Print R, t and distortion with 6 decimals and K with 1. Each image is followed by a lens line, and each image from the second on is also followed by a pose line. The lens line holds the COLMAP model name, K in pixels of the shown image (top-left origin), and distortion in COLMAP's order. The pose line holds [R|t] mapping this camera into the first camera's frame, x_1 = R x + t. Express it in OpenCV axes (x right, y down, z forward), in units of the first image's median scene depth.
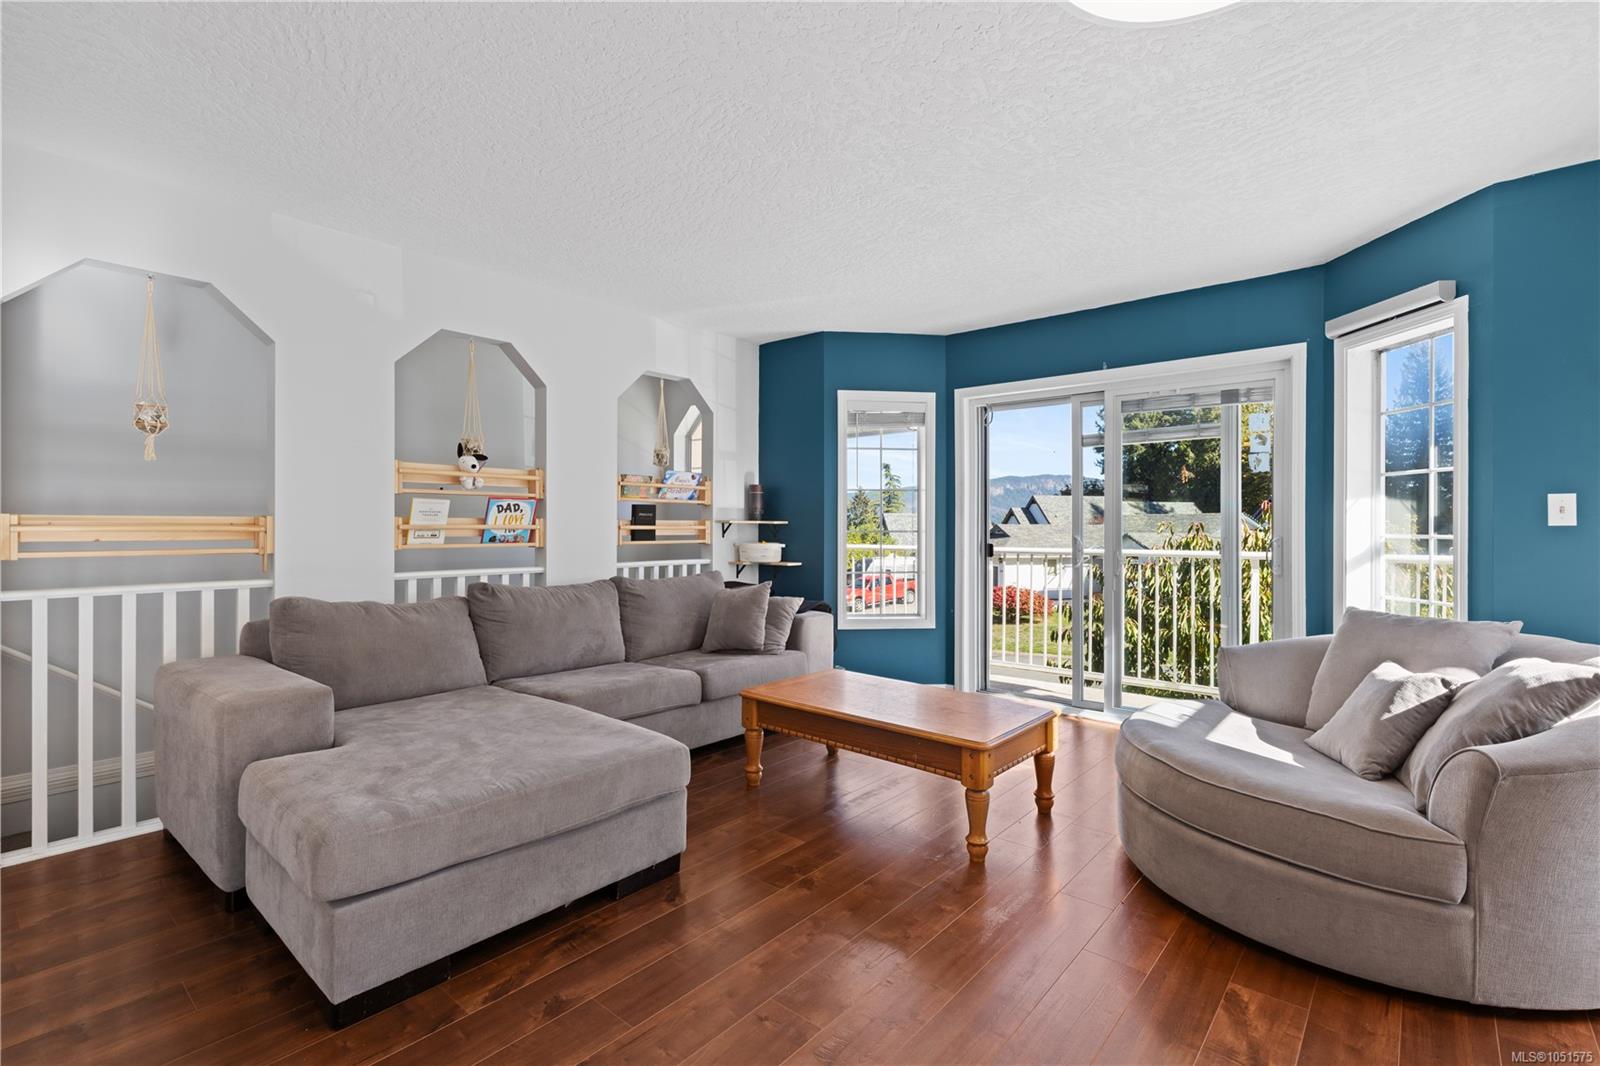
lens RADIAL K [[736.0, 0, 811.8], [0, 736.0, 527.9], [0, 0, 1]] dist [0.011882, -0.002093]
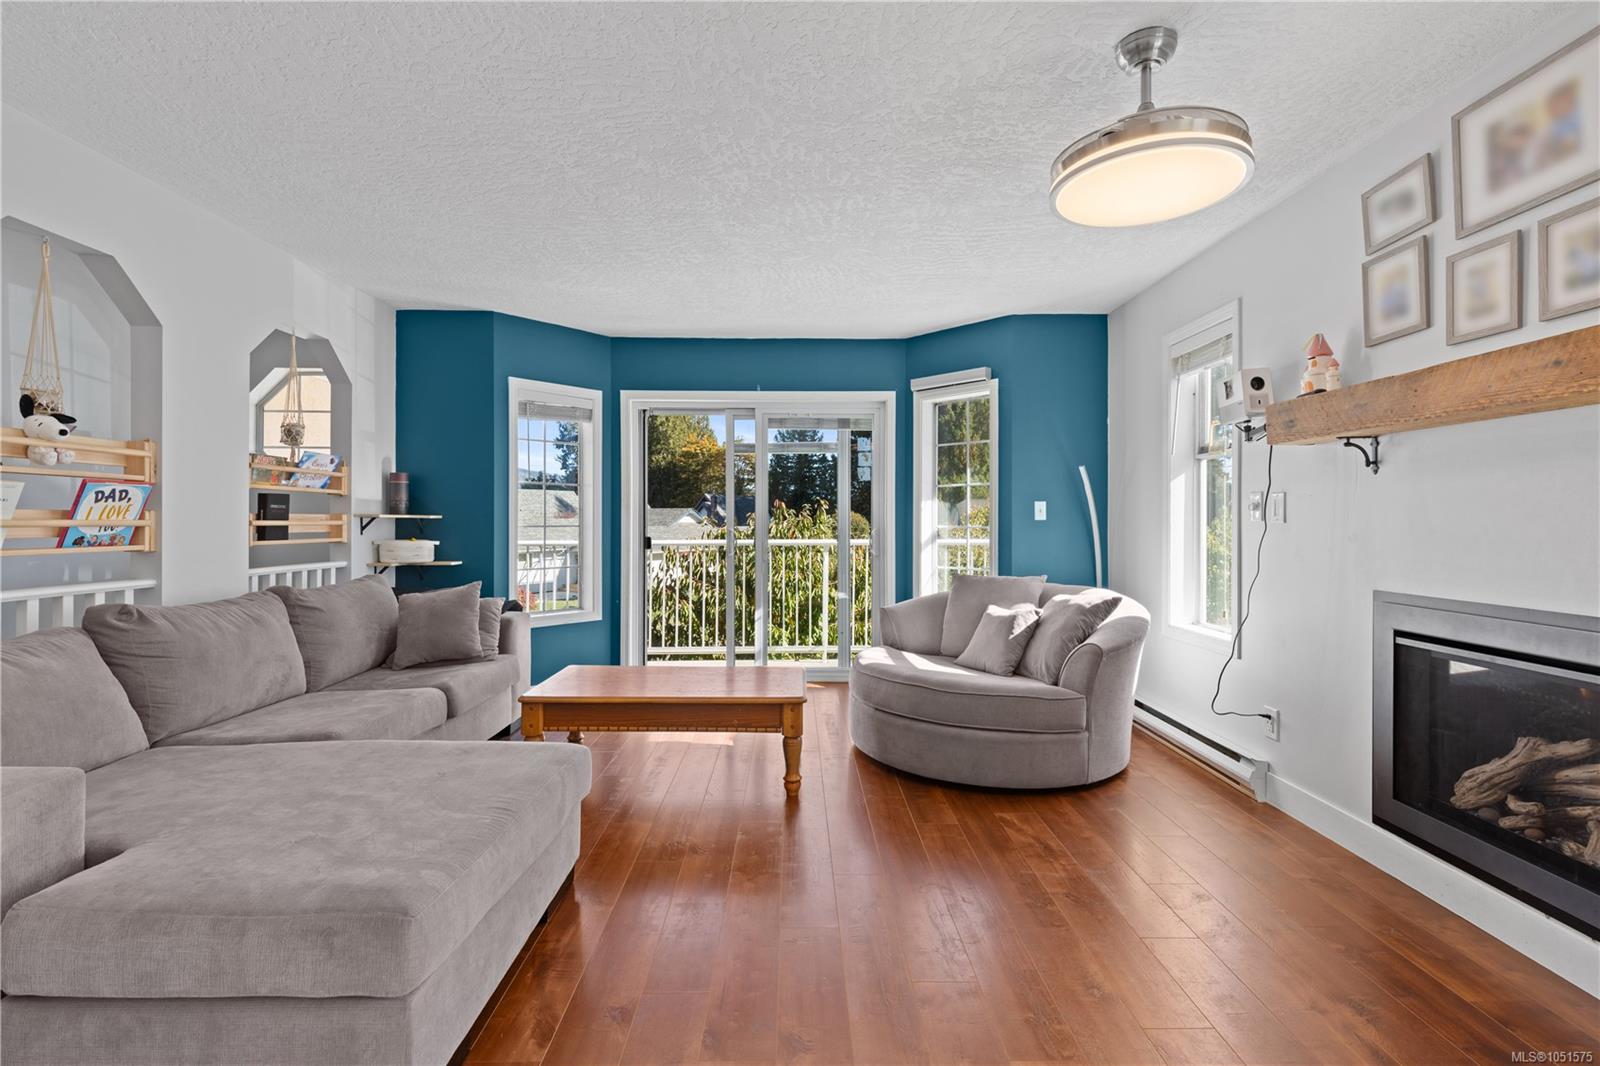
lens RADIAL K [[736.0, 0, 807.2], [0, 736.0, 519.8], [0, 0, 1]] dist [0.011882, -0.002093]
pose [[0.749077, -0.001228, 0.662482, -0.370652], [0.002591, 0.999996, -0.001076, -0.001725], [-0.662478, 0.002523, 0.749077, 0.047412]]
